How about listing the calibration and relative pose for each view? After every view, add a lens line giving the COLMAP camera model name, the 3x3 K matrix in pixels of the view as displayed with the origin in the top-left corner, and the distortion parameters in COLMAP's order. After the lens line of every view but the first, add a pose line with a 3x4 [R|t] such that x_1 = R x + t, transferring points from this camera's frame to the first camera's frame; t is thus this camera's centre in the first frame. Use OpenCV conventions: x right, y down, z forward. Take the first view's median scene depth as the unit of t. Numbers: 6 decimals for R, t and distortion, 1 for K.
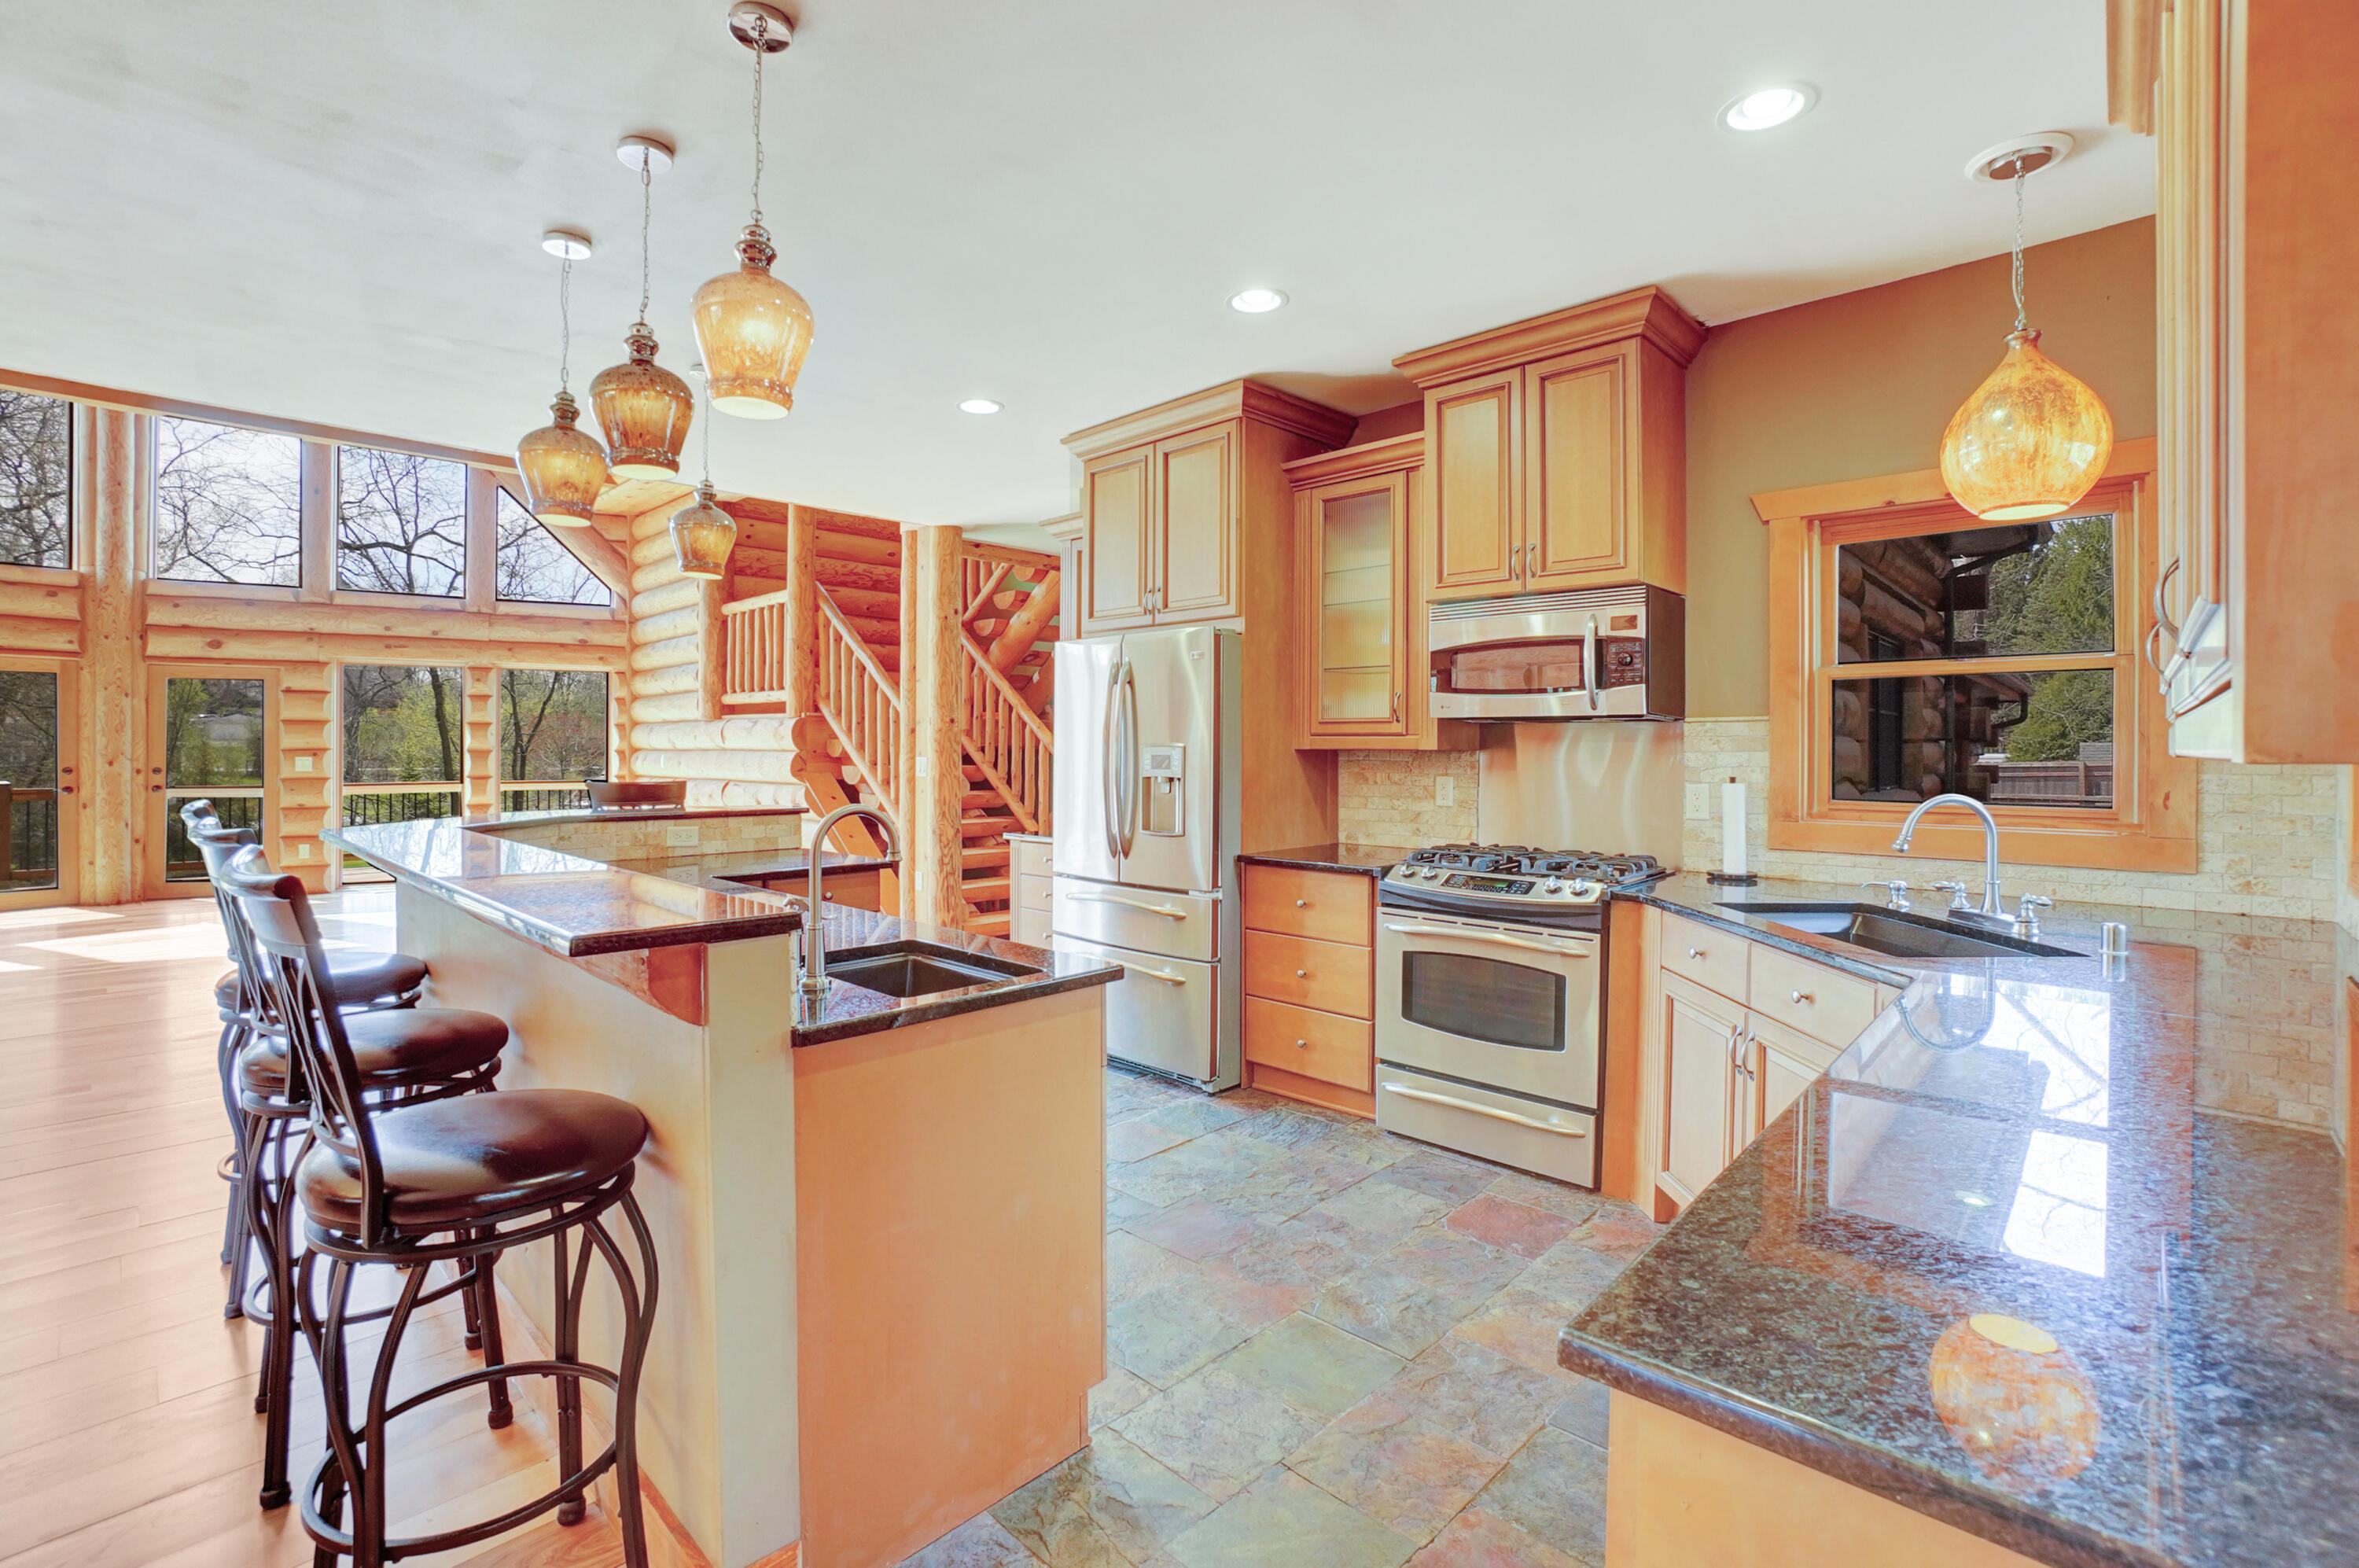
lens RADIAL K [[1051.5, 0, 1160.1], [0, 1051.5, 750.2], [0, 0, 1]] dist [-0.062666, 0.020524]
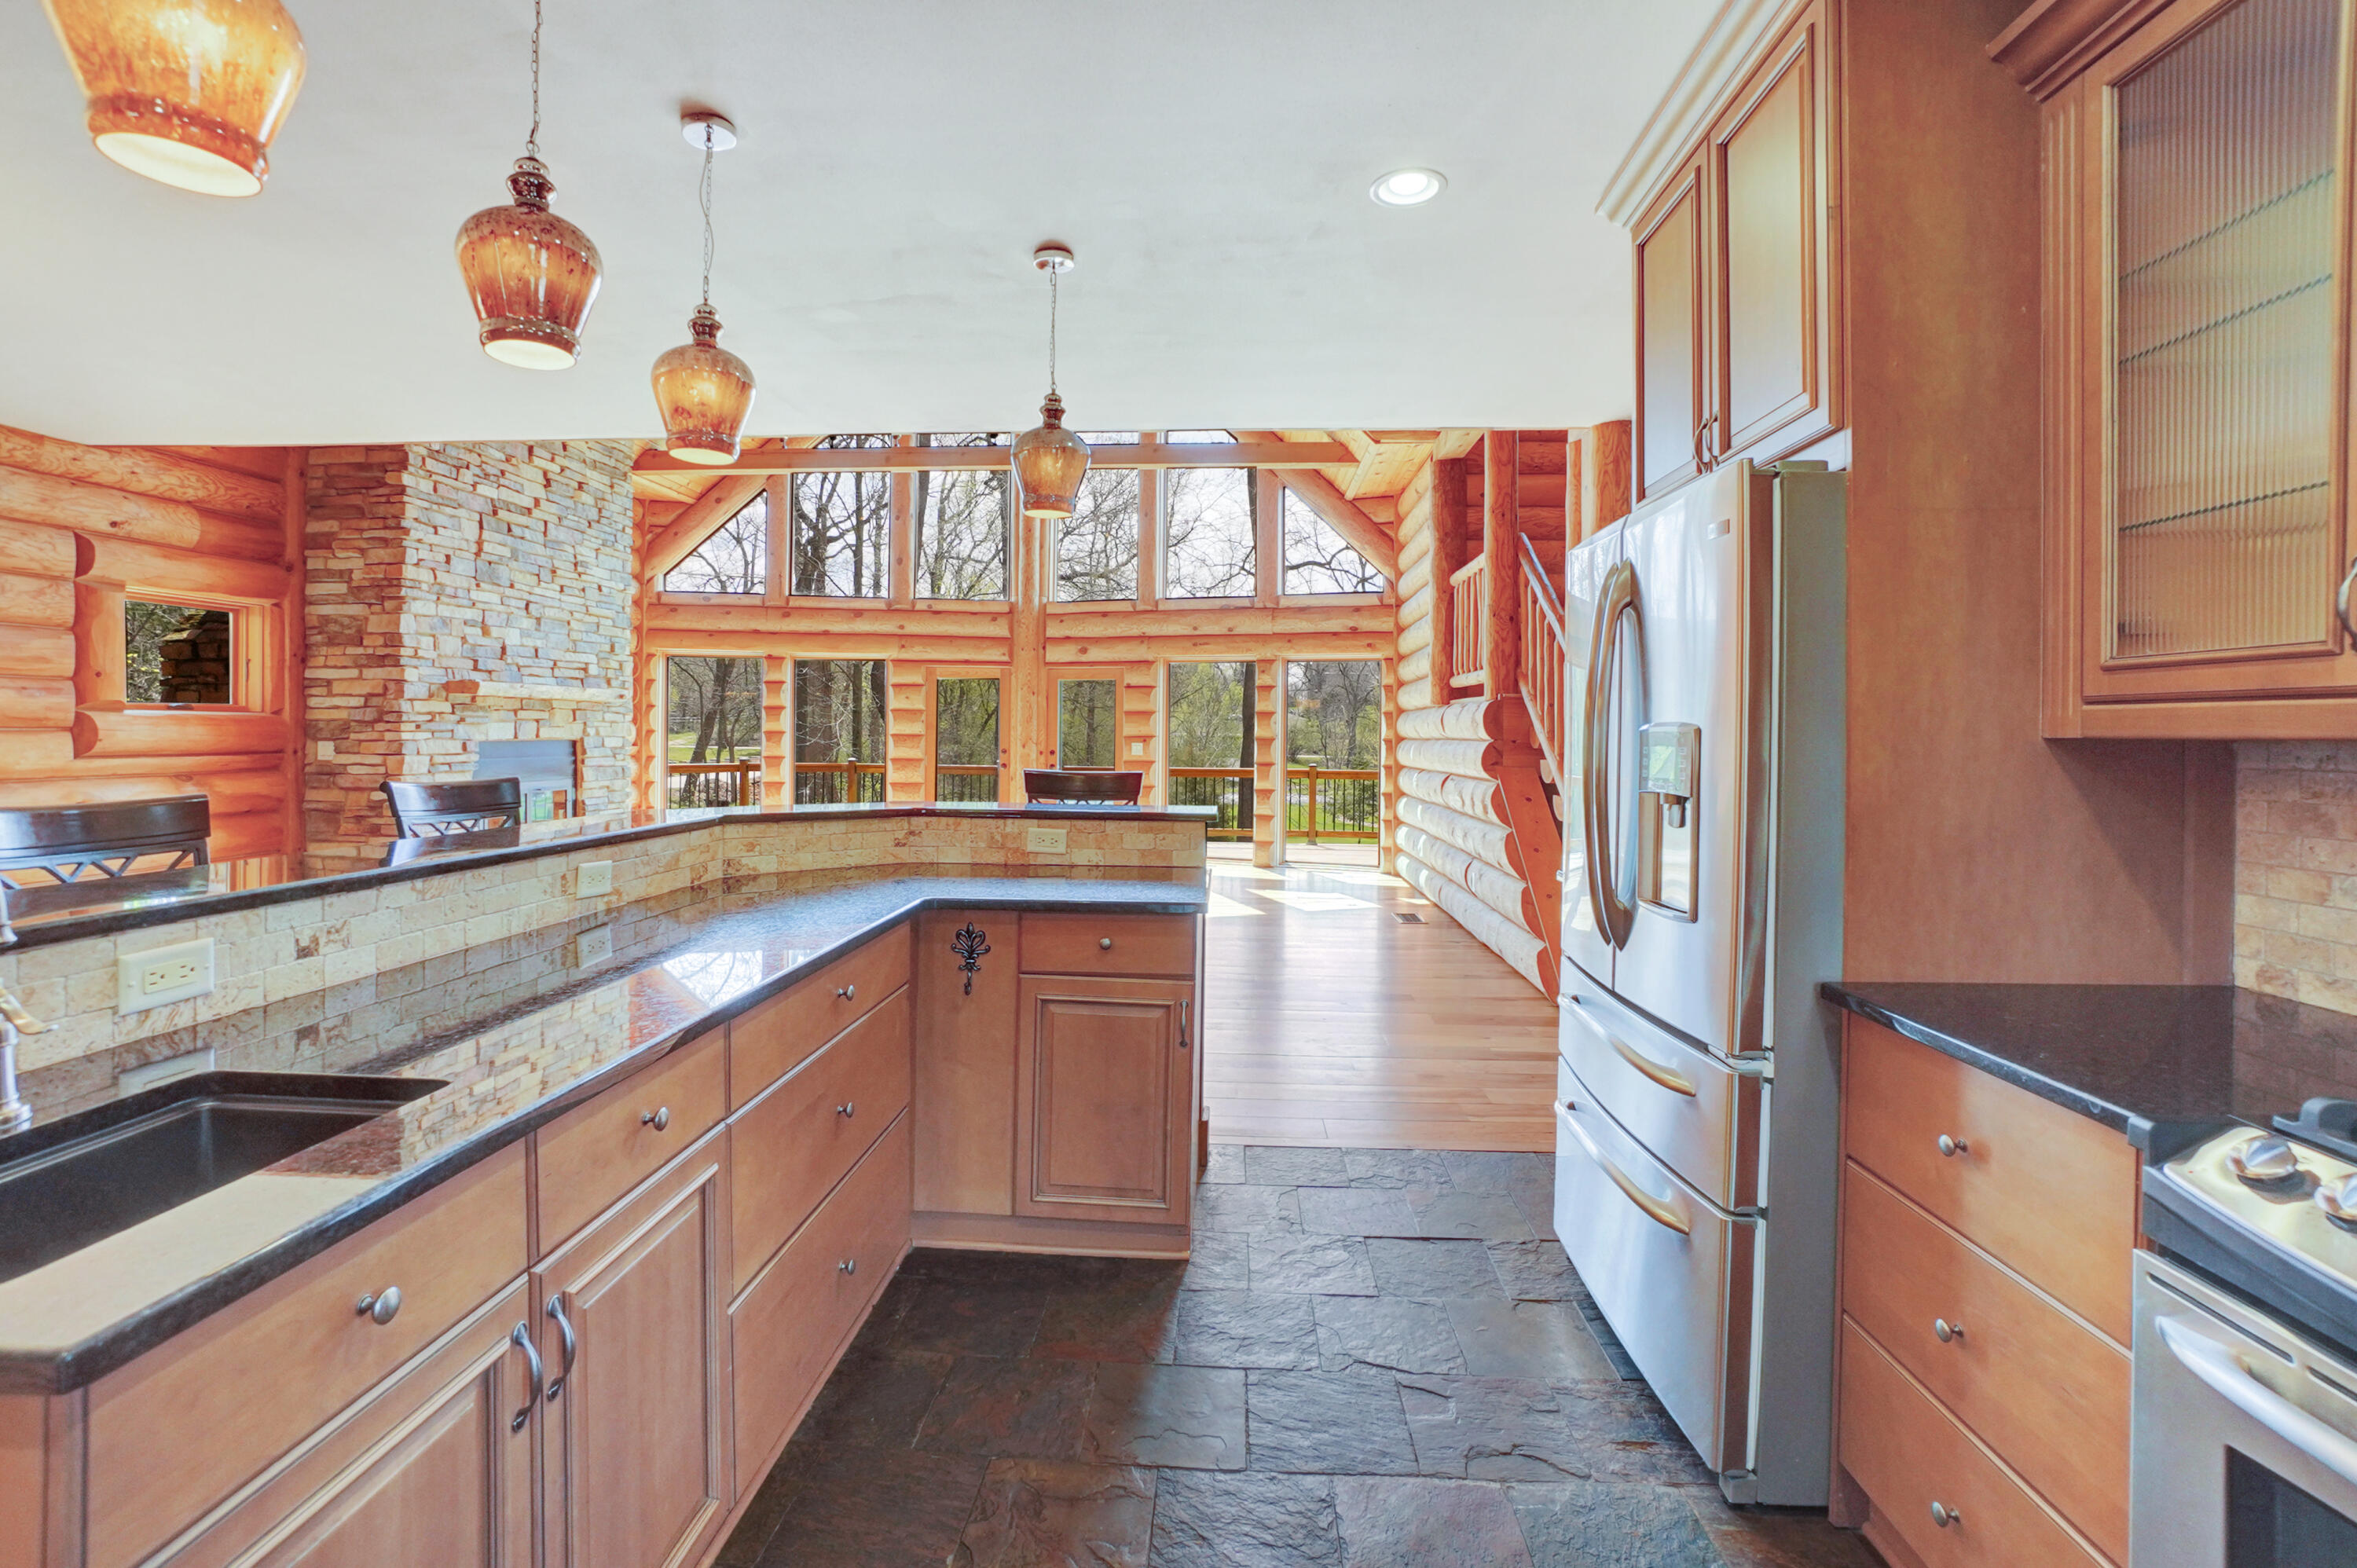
lens RADIAL K [[1050.5, 0, 1159.1], [0, 1050.5, 750.2], [0, 0, 1]] dist [-0.062666, 0.020524]
pose [[0.646065, 0.014578, -0.763143, 0.105504], [-0.008199, 0.999892, 0.012160, 0.000454], [0.763239, -0.001600, 0.646115, 0.249589]]
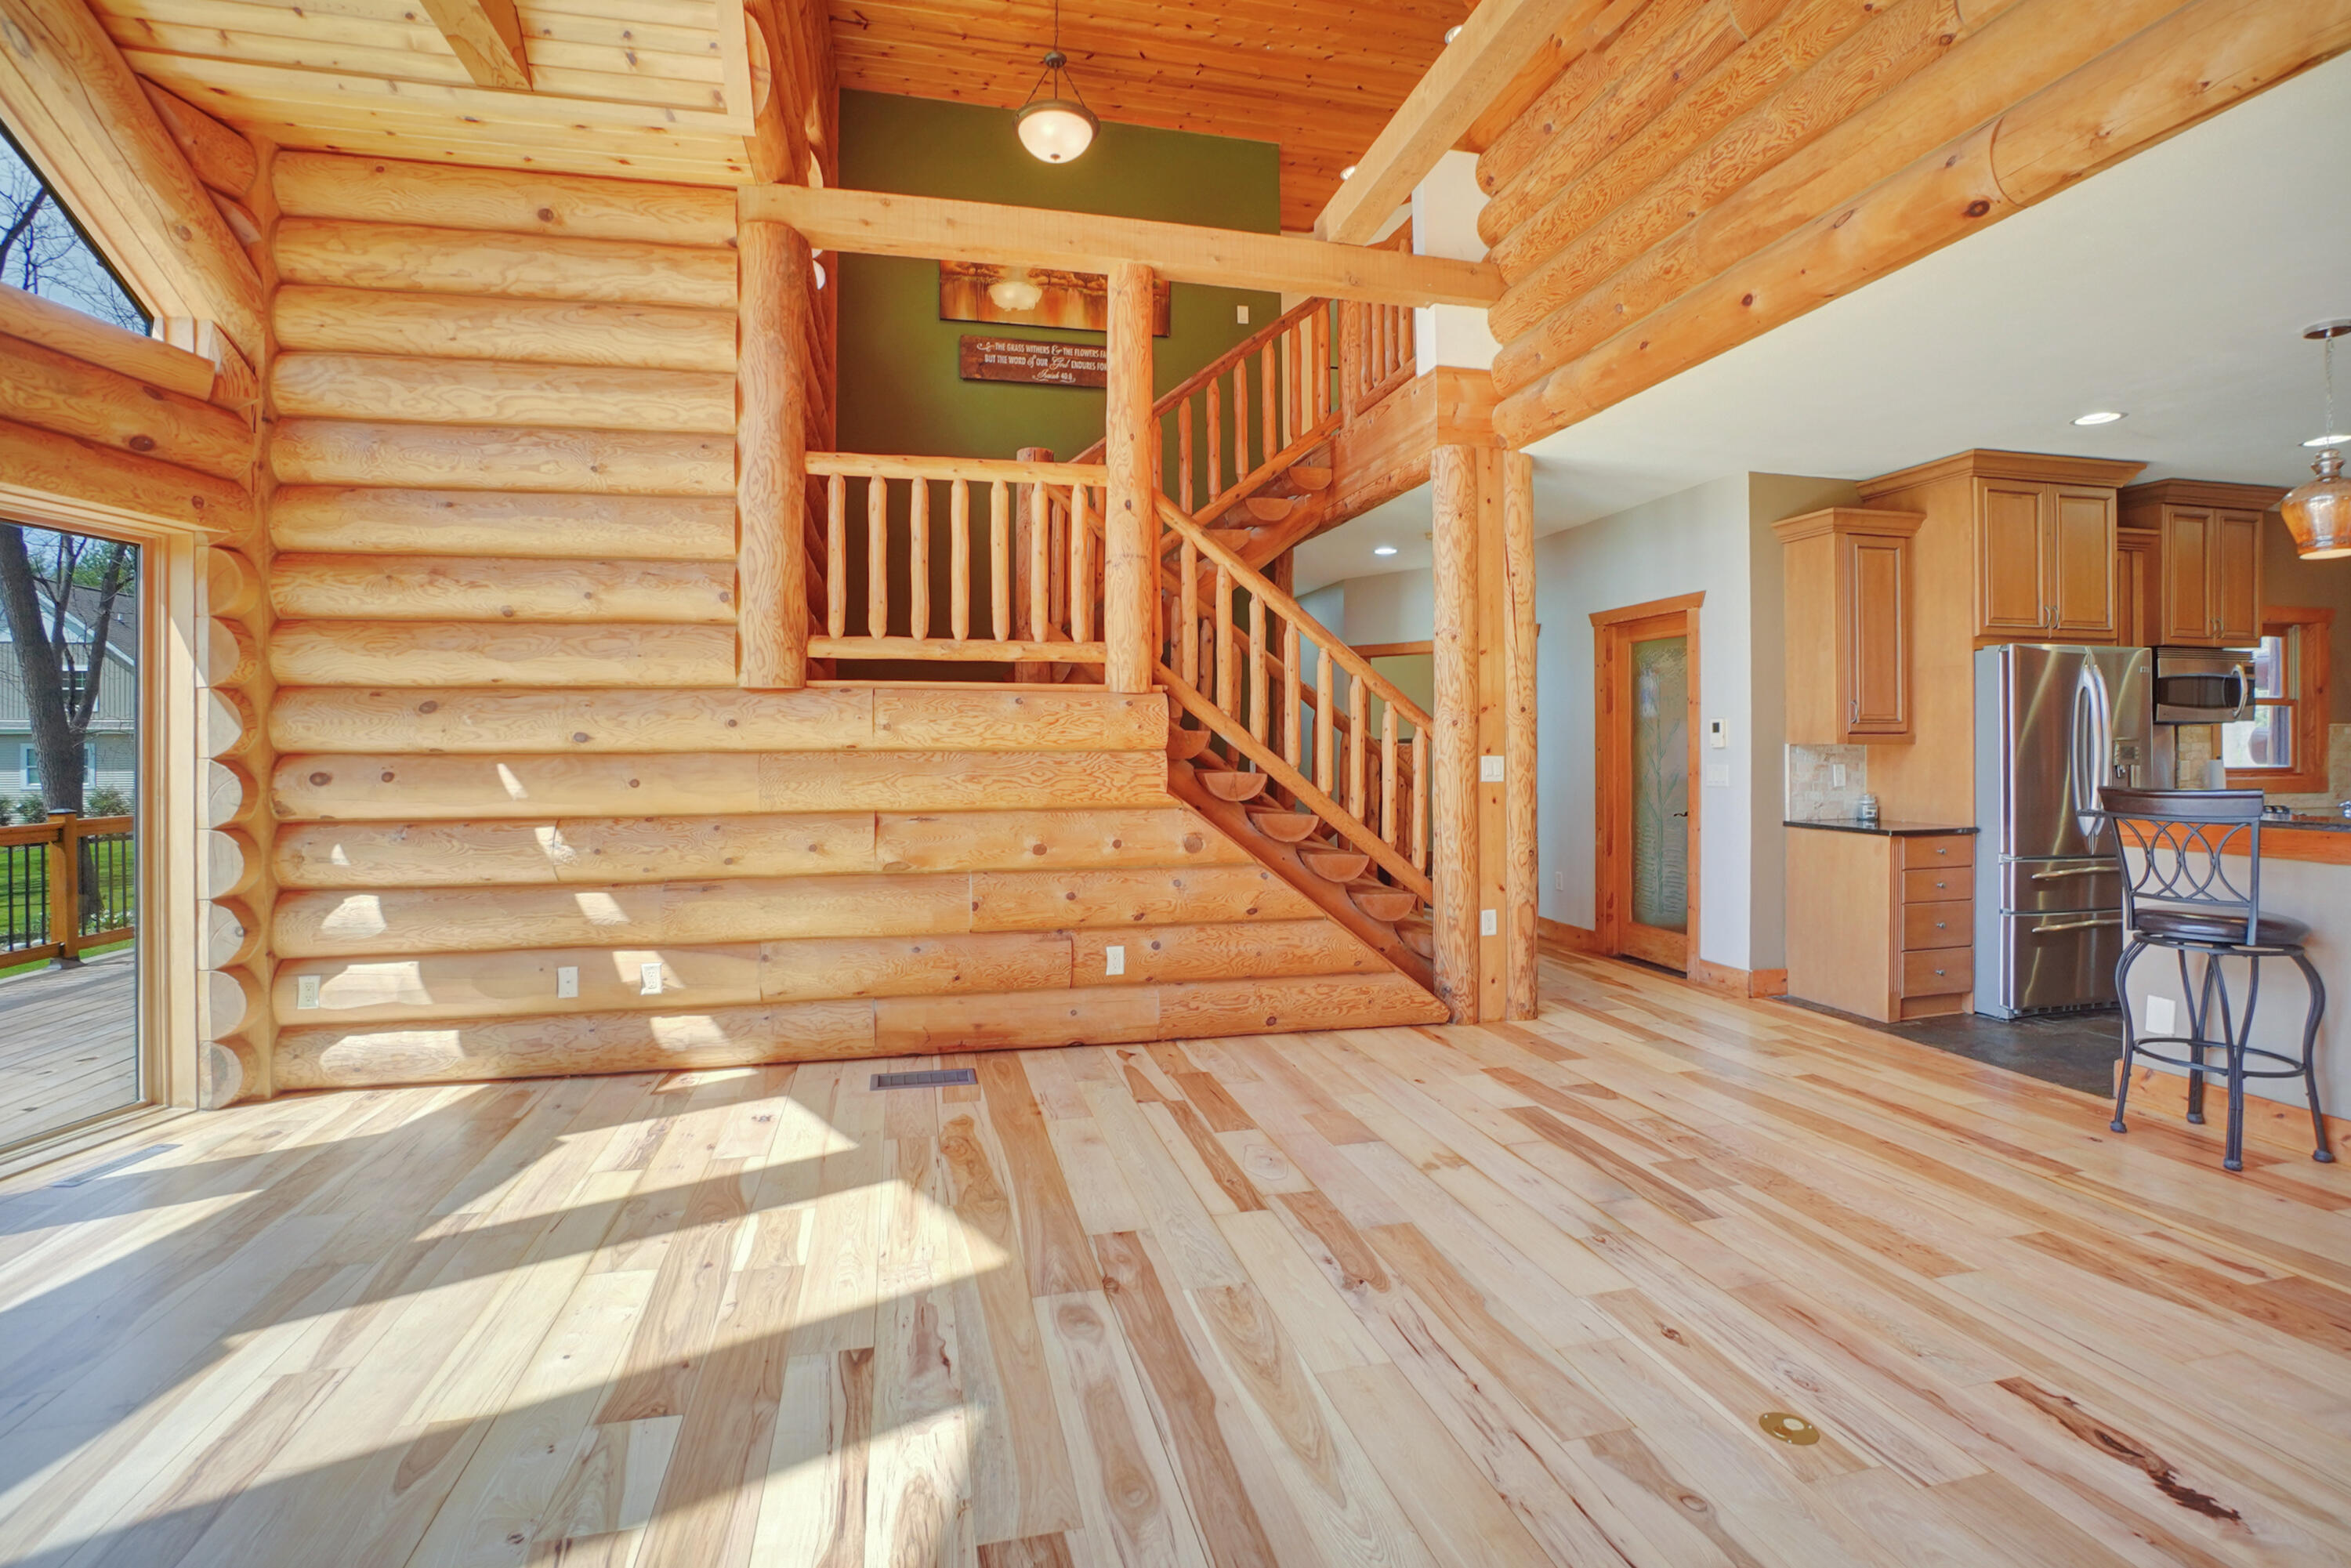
lens RADIAL K [[1094.2, 0, 1141.9], [0, 1094.2, 729.0], [0, 0, 1]] dist [-0.070200, 0.022651]
pose [[0.544830, 0.006232, 0.838523, -0.798747], [0.006777, 0.999907, -0.011835, -0.004929], [-0.838519, 0.012130, 0.544737, 0.627608]]
